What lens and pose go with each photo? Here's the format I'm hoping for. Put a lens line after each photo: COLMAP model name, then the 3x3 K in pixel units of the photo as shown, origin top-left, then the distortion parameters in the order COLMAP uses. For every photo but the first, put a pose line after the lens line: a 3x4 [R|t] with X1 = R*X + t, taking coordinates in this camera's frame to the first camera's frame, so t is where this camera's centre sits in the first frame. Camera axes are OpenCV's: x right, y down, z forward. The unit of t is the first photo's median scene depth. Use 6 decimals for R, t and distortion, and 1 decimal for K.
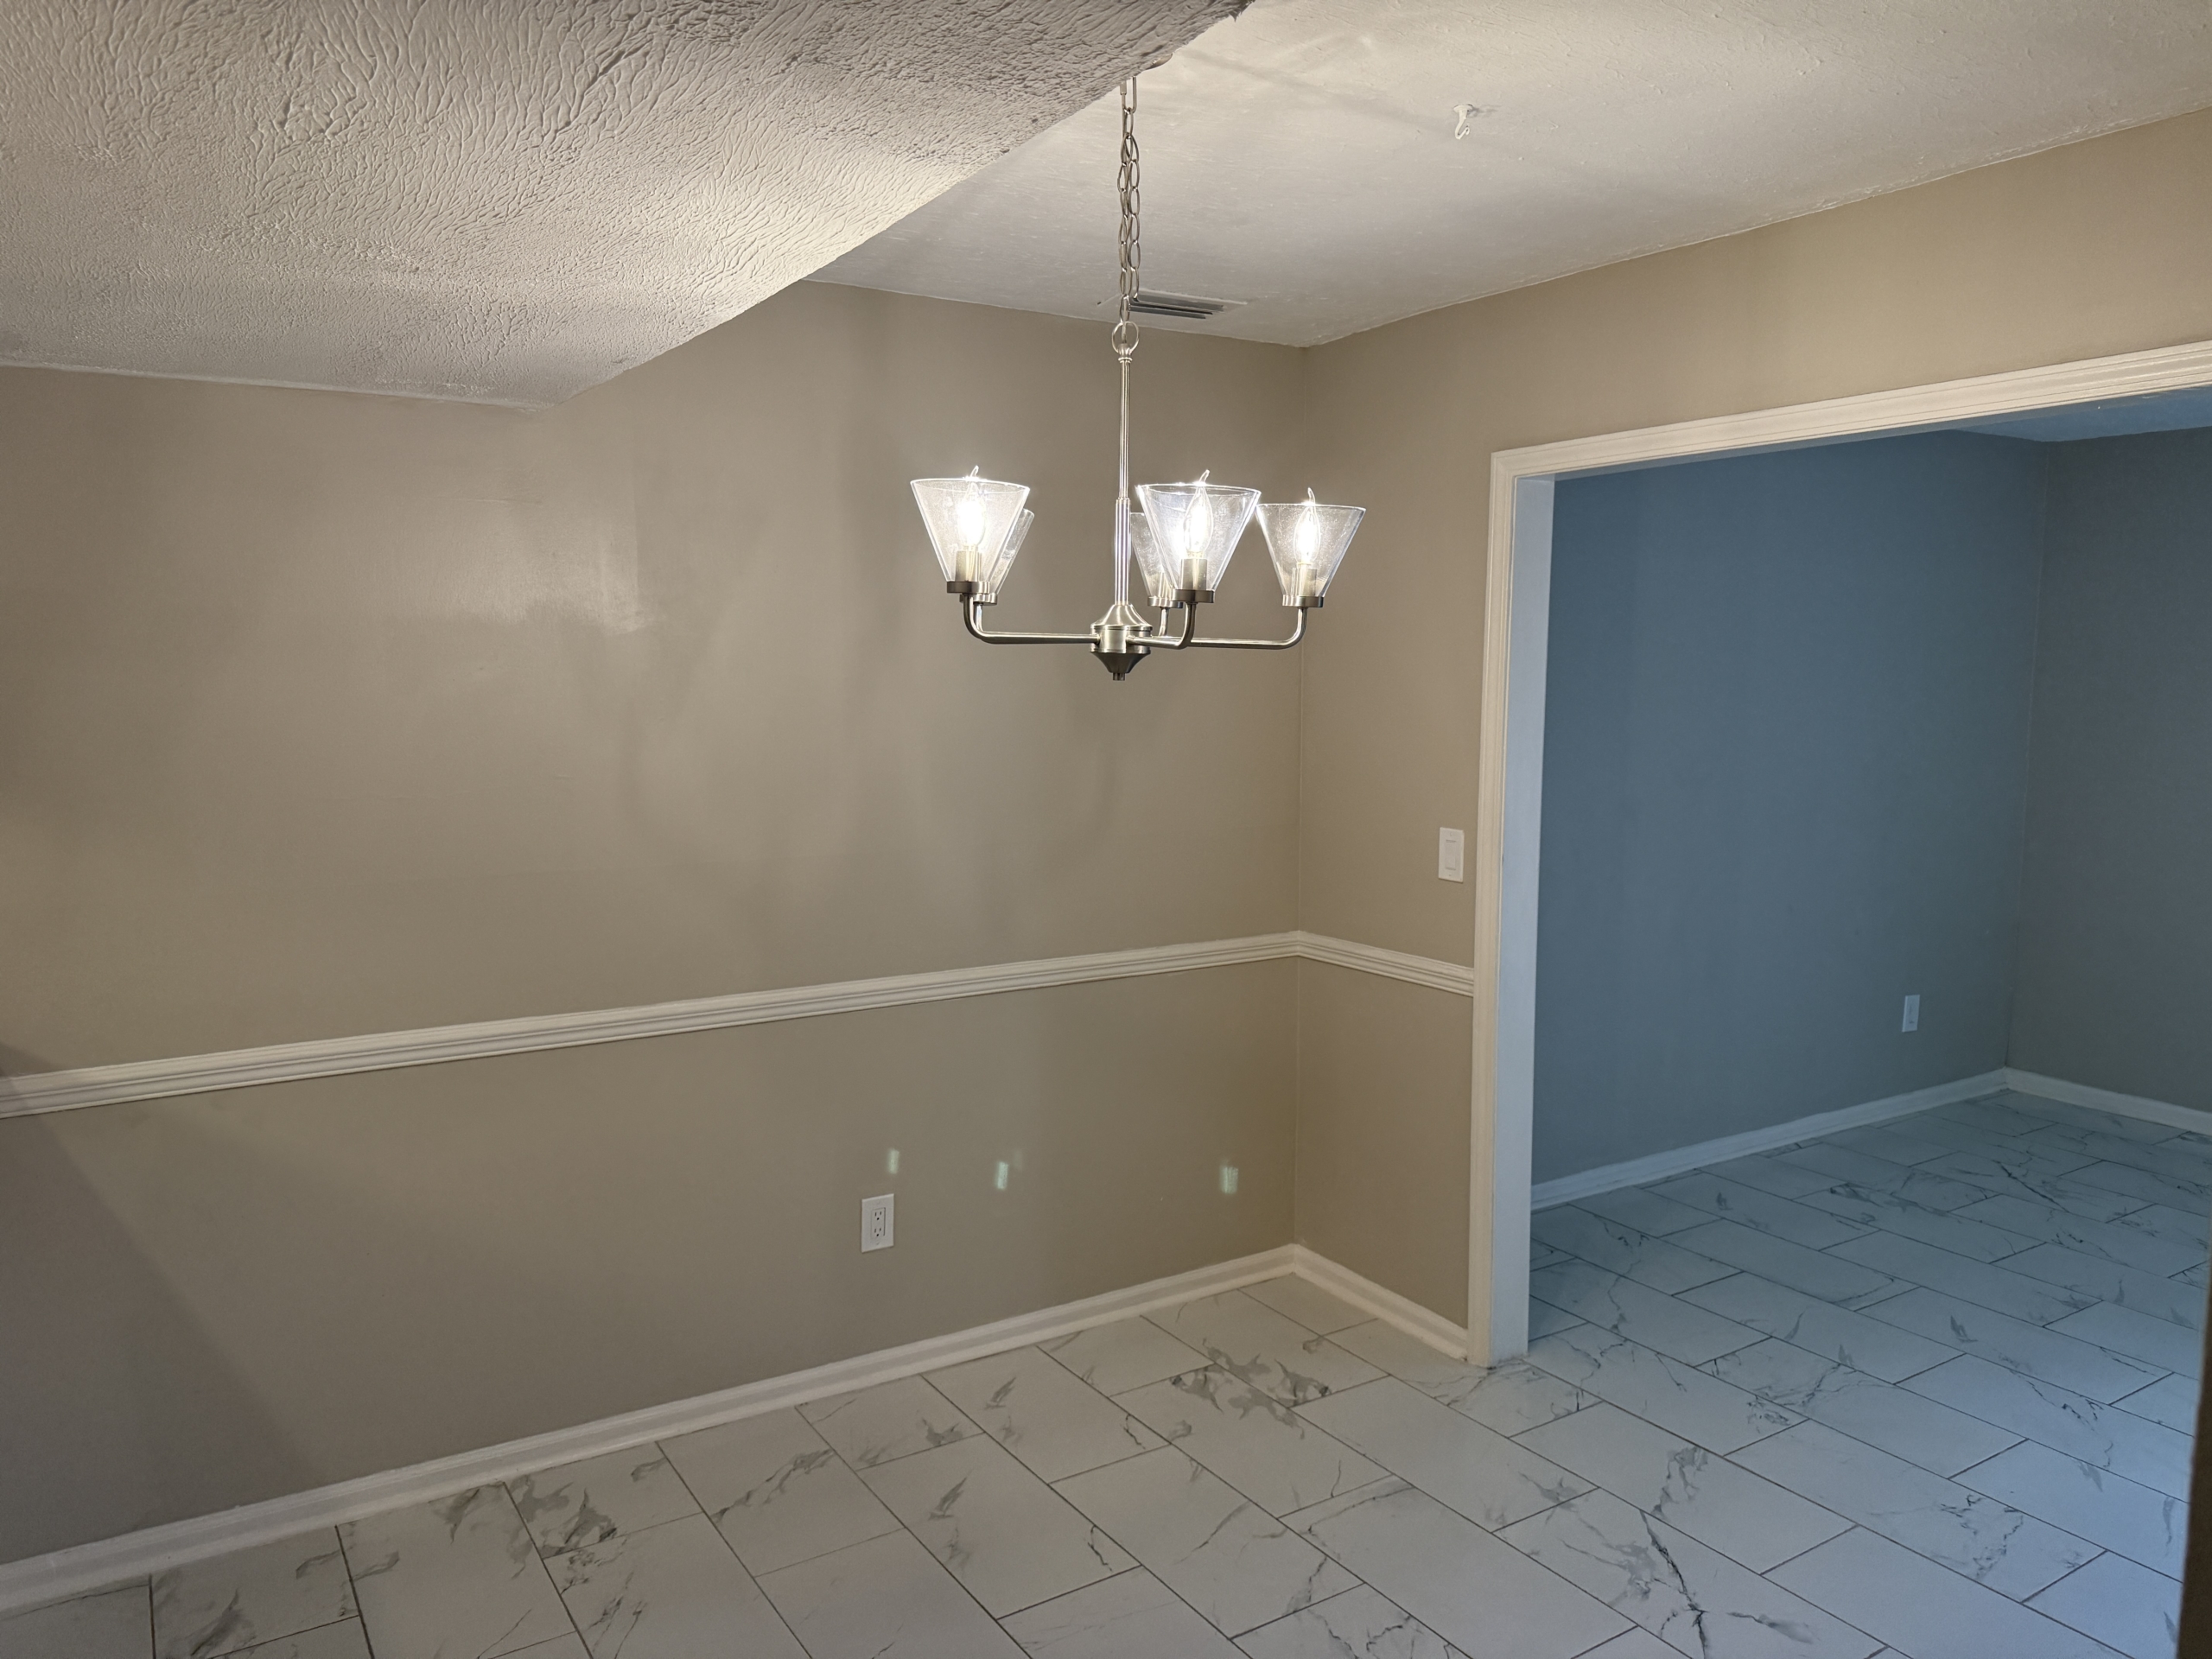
lens RADIAL K [[1572.3, 0, 1113.4], [0, 1572.3, 837.9], [0, 0, 1]] dist [0.022381, -0.027659]
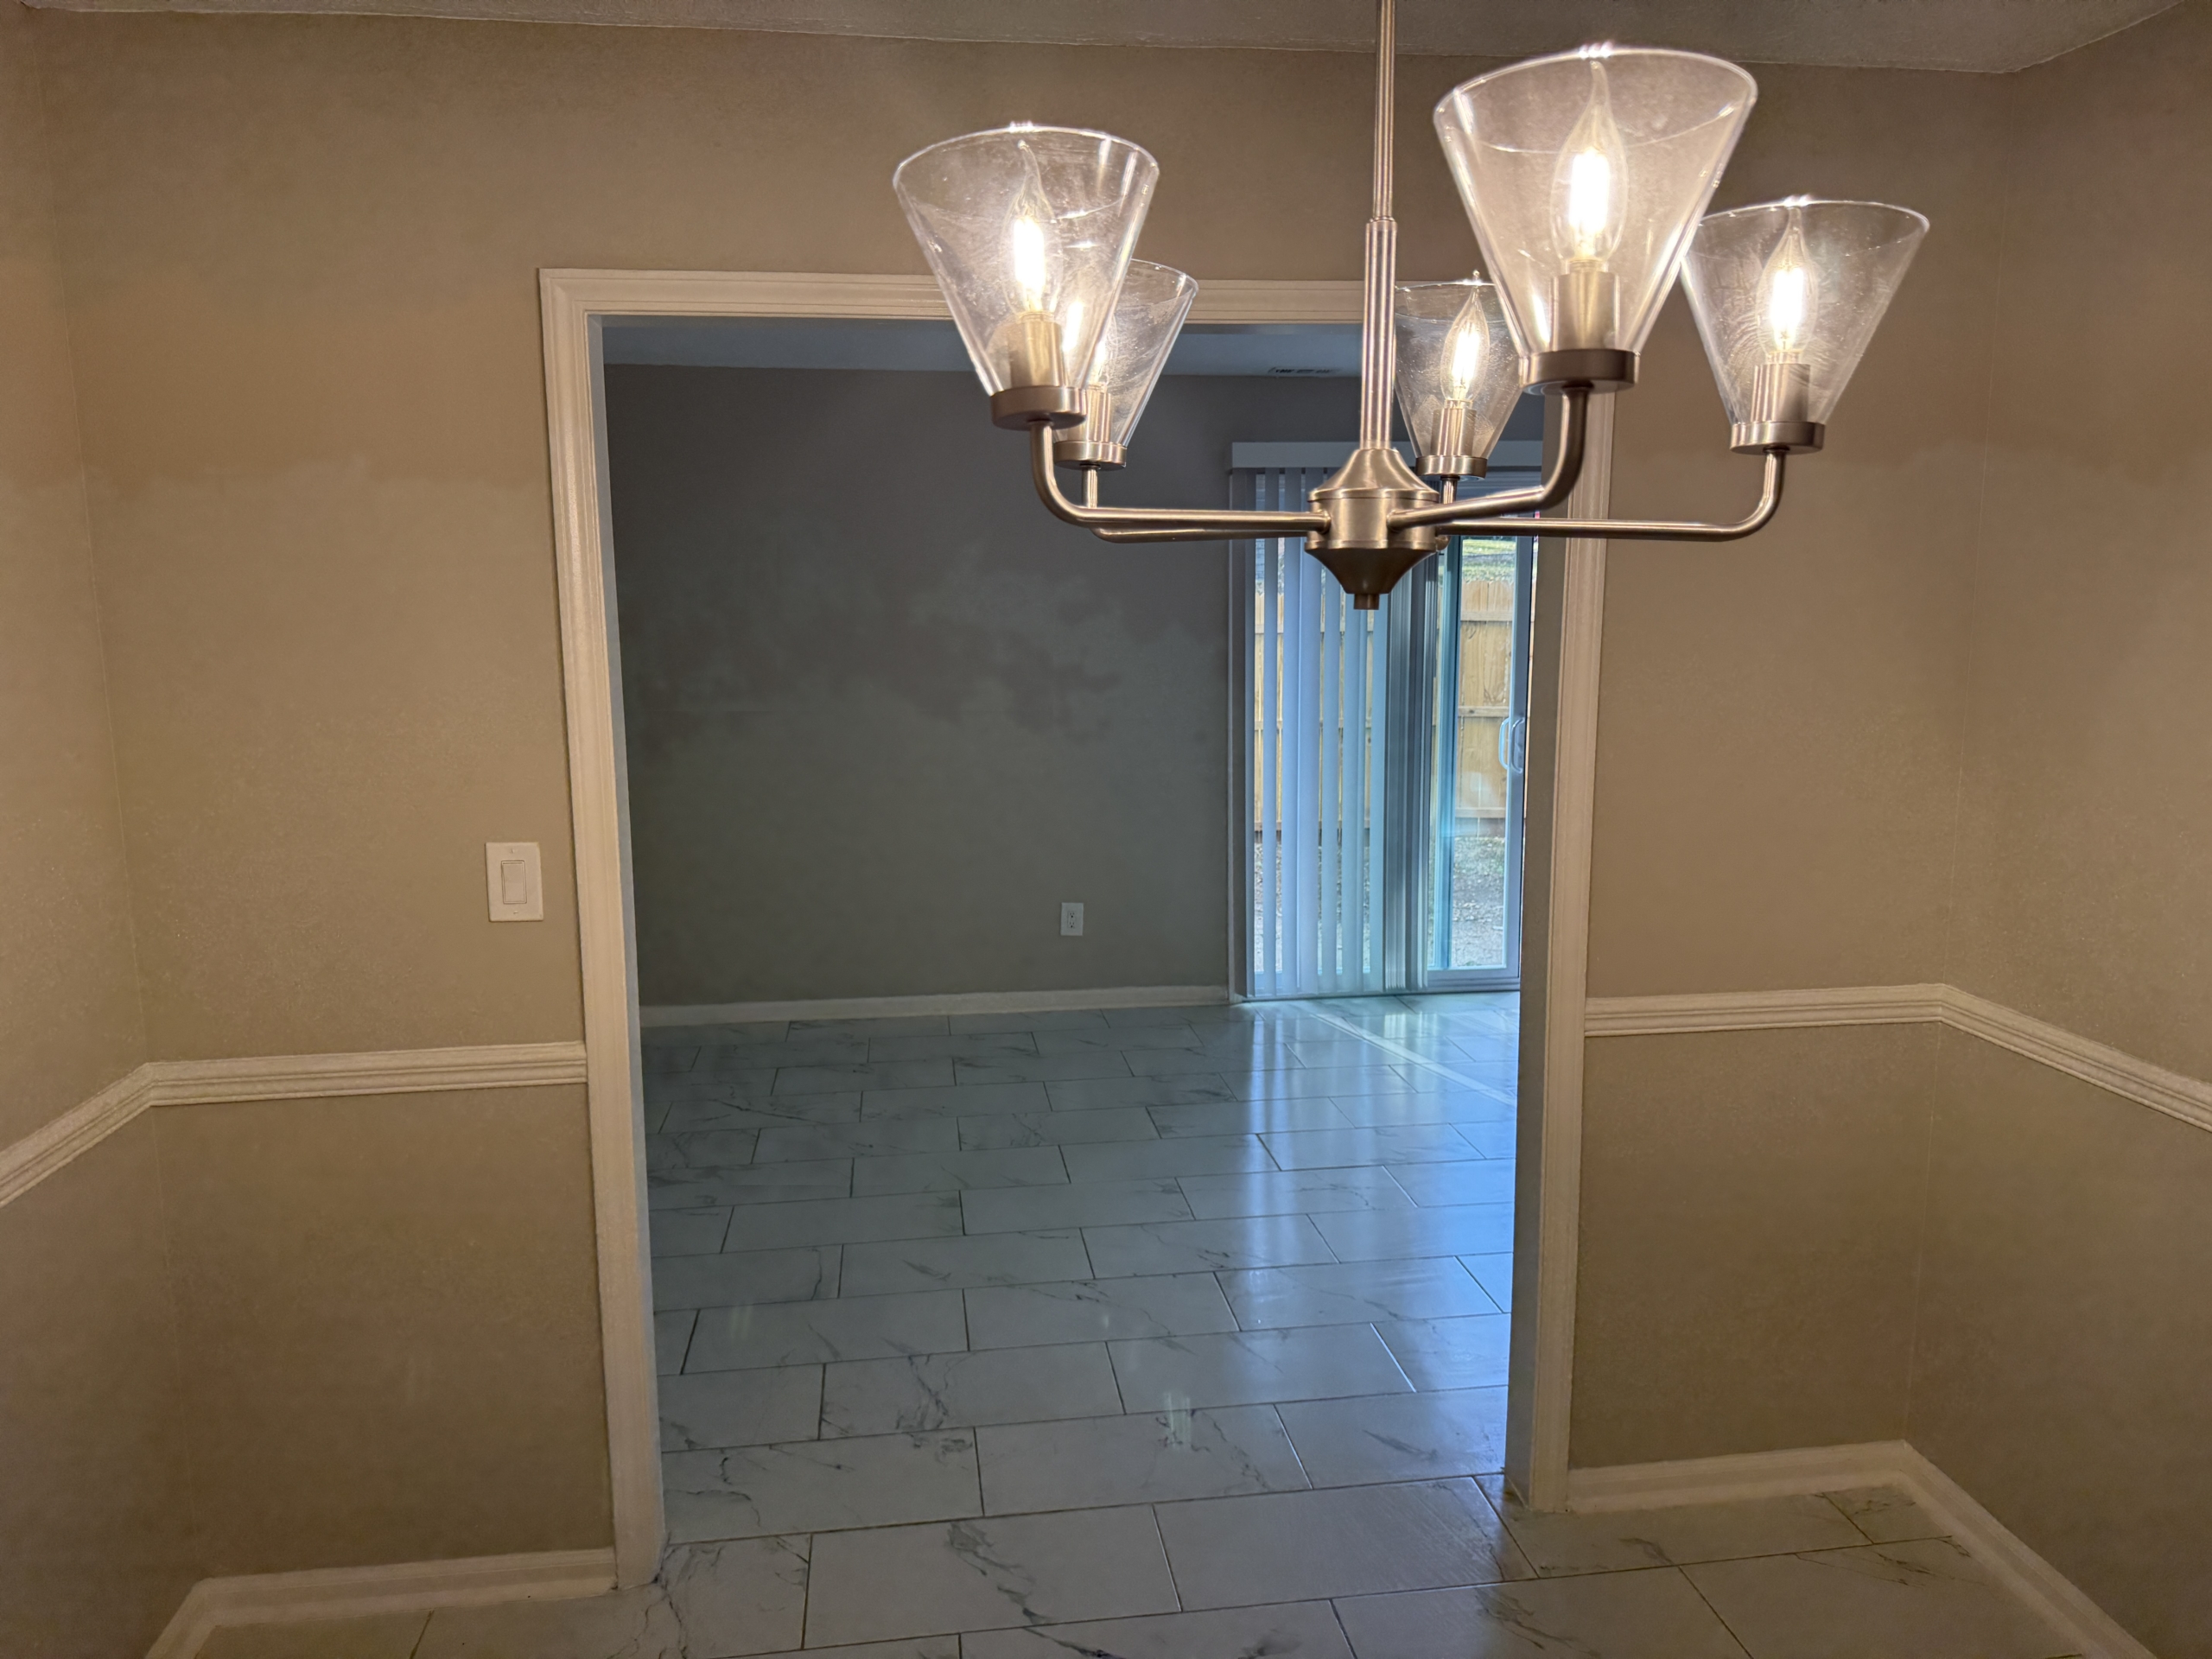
lens RADIAL K [[1572.3, 0, 1104.2], [0, 1572.3, 832.0], [0, 0, 1]] dist [0.022381, -0.027659]
pose [[0.438298, -0.149540, 0.886303, -0.459946], [0.119168, 0.987026, 0.107603, -0.092959], [-0.890895, 0.058456, 0.450432, 0.850686]]
